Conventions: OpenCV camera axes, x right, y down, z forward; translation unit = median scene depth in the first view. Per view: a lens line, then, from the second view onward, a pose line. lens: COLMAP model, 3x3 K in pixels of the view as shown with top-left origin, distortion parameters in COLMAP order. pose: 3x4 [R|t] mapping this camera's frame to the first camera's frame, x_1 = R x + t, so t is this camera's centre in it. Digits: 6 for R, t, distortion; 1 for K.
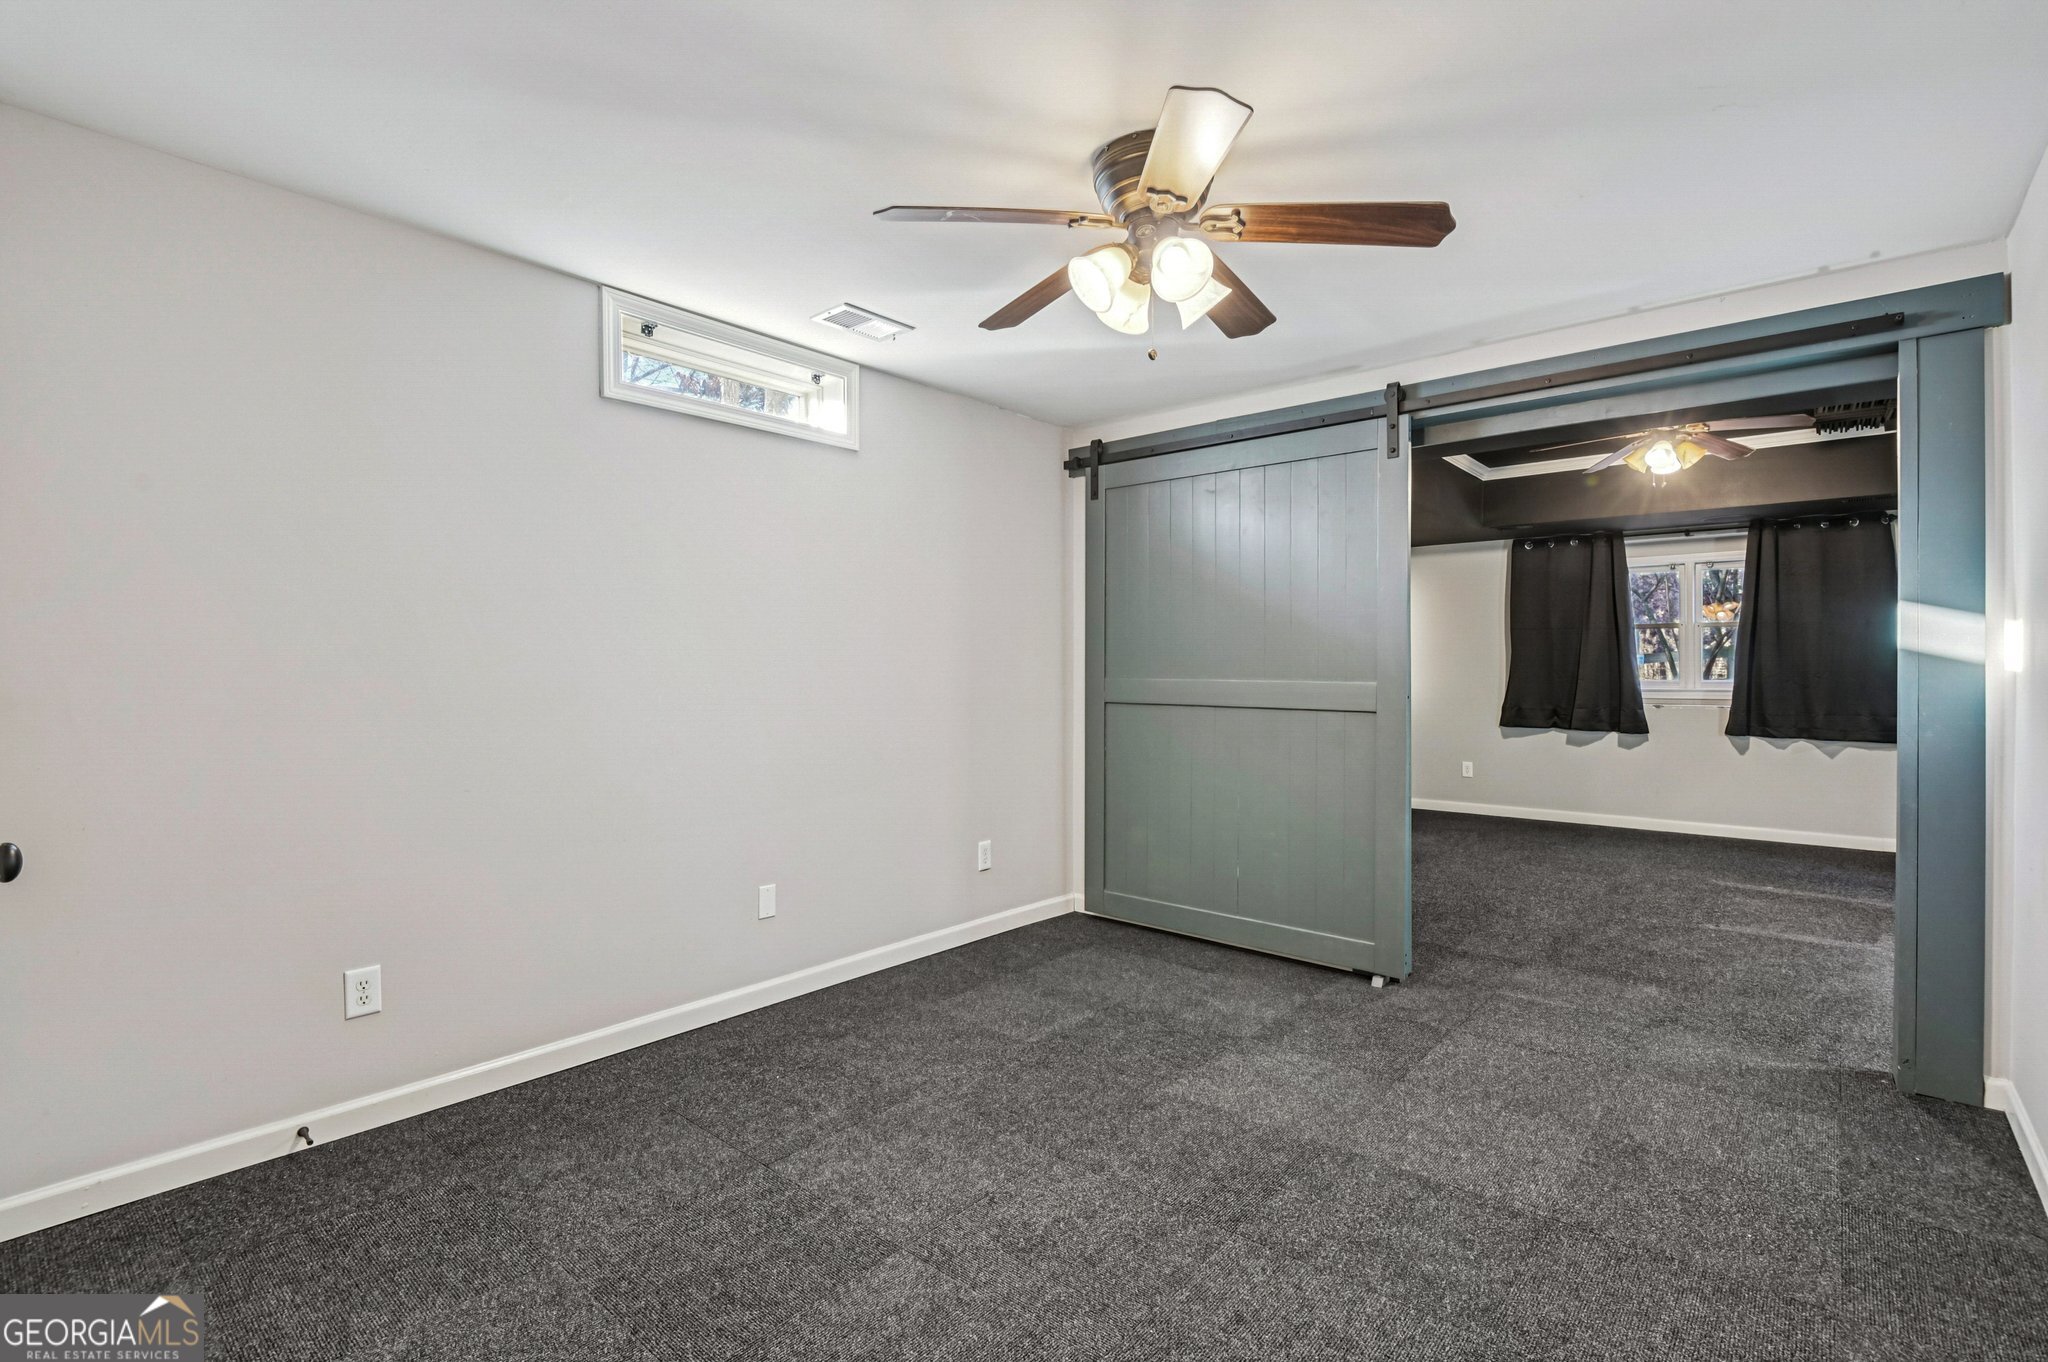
lens RADIAL K [[937.8, 0, 1029.2], [0, 937.8, 671.5], [0, 0, 1]] dist [-0.015071, -0.001346]
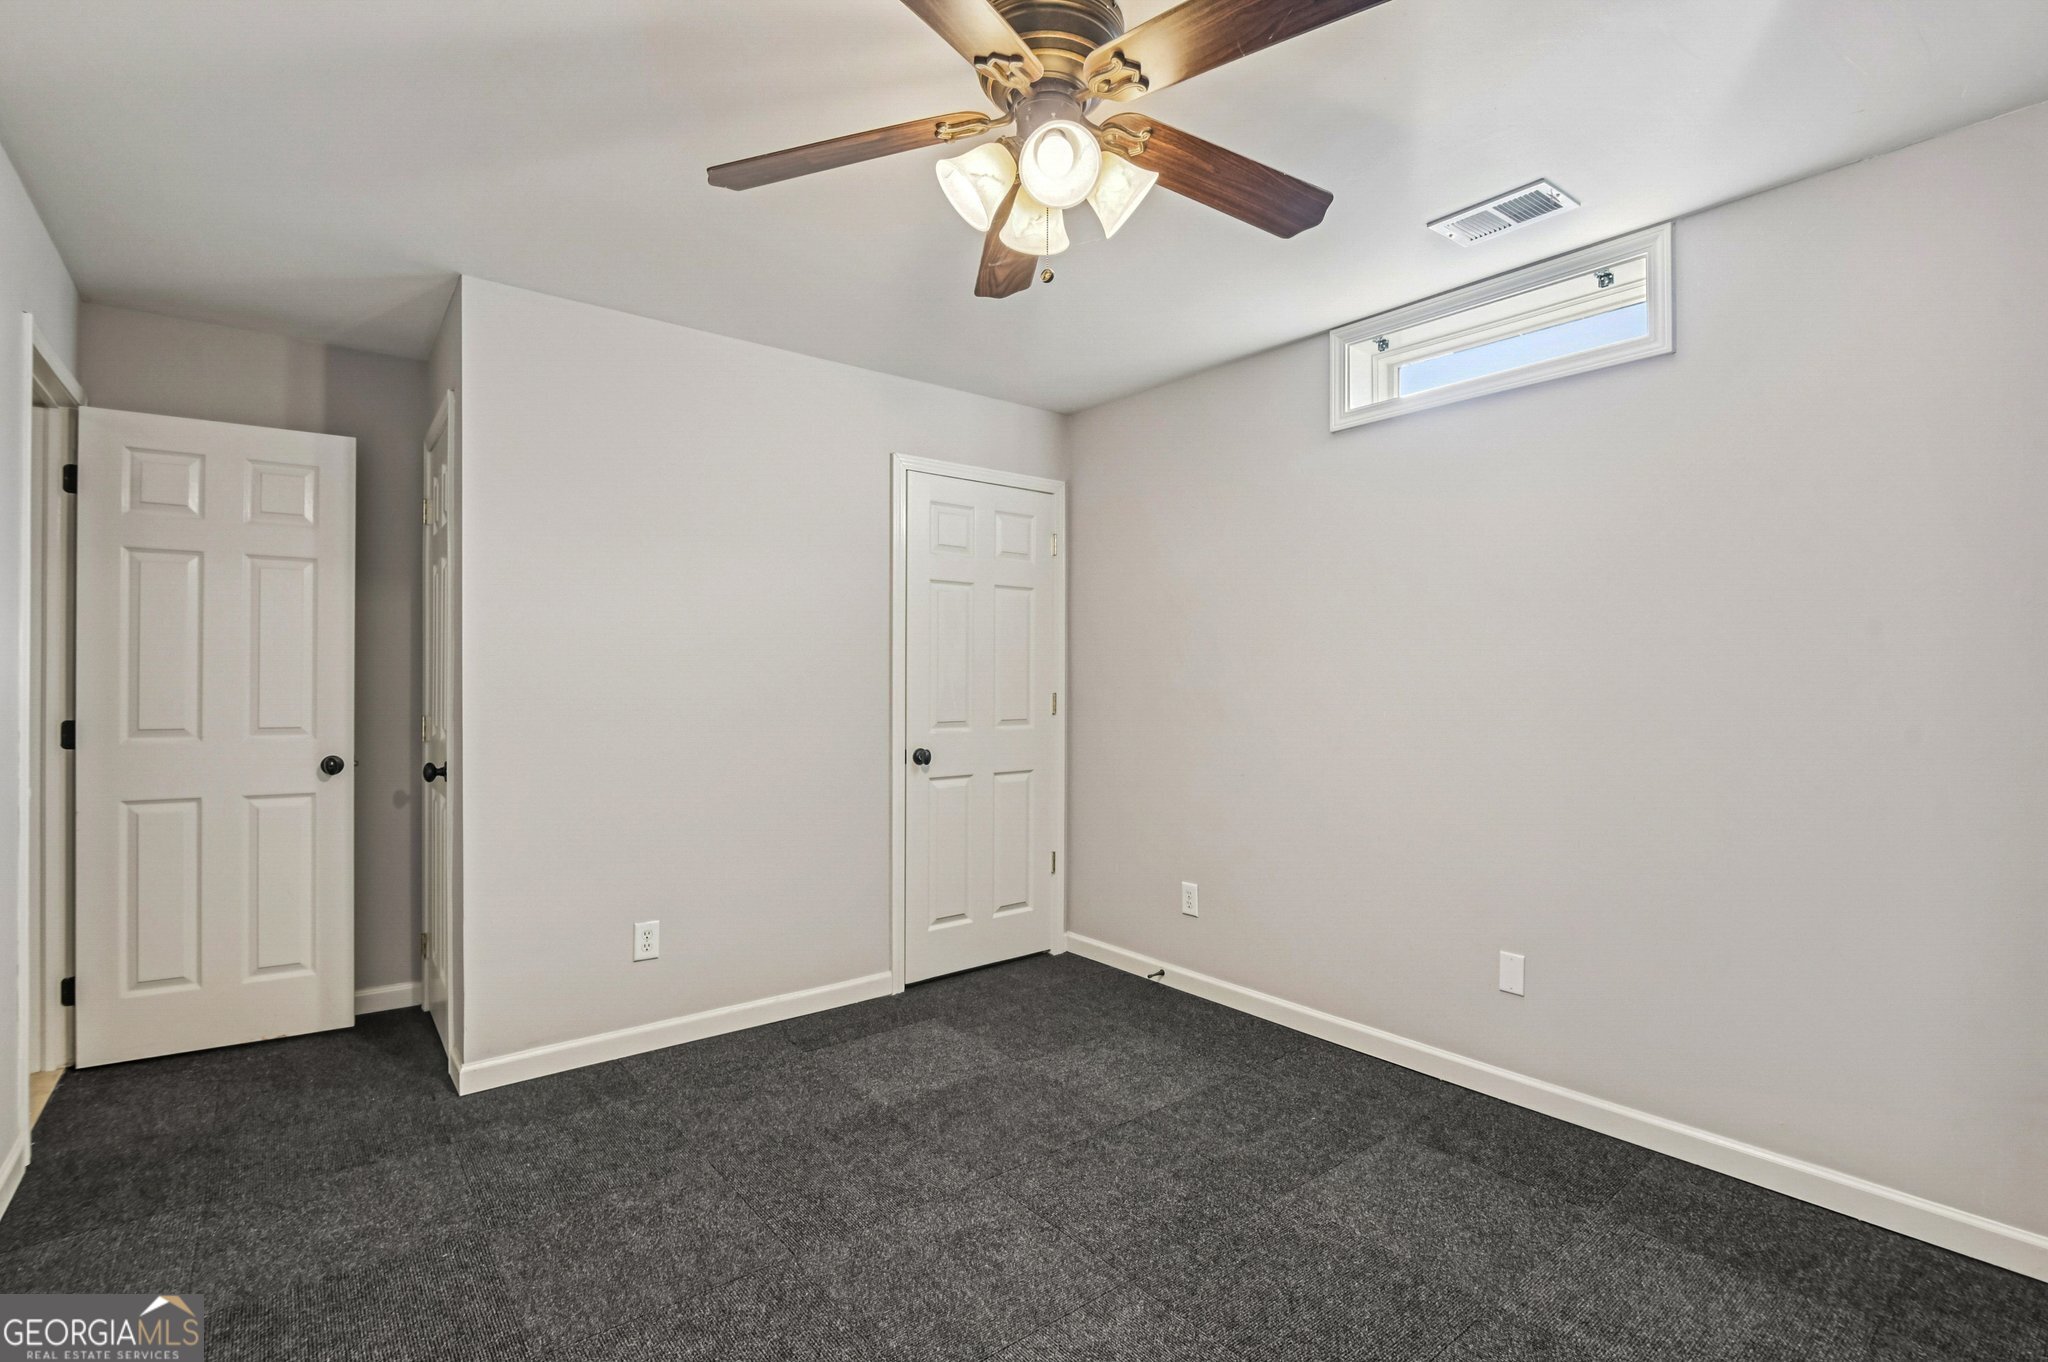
lens RADIAL K [[937.8, 0, 1030.5], [0, 937.8, 677.8], [0, 0, 1]] dist [-0.015071, -0.001346]
pose [[-0.177974, -0.011069, -0.983973, 0.691269], [-0.013104, 0.999875, -0.008878, 0.007215], [0.983948, 0.011314, -0.178097, 0.871421]]
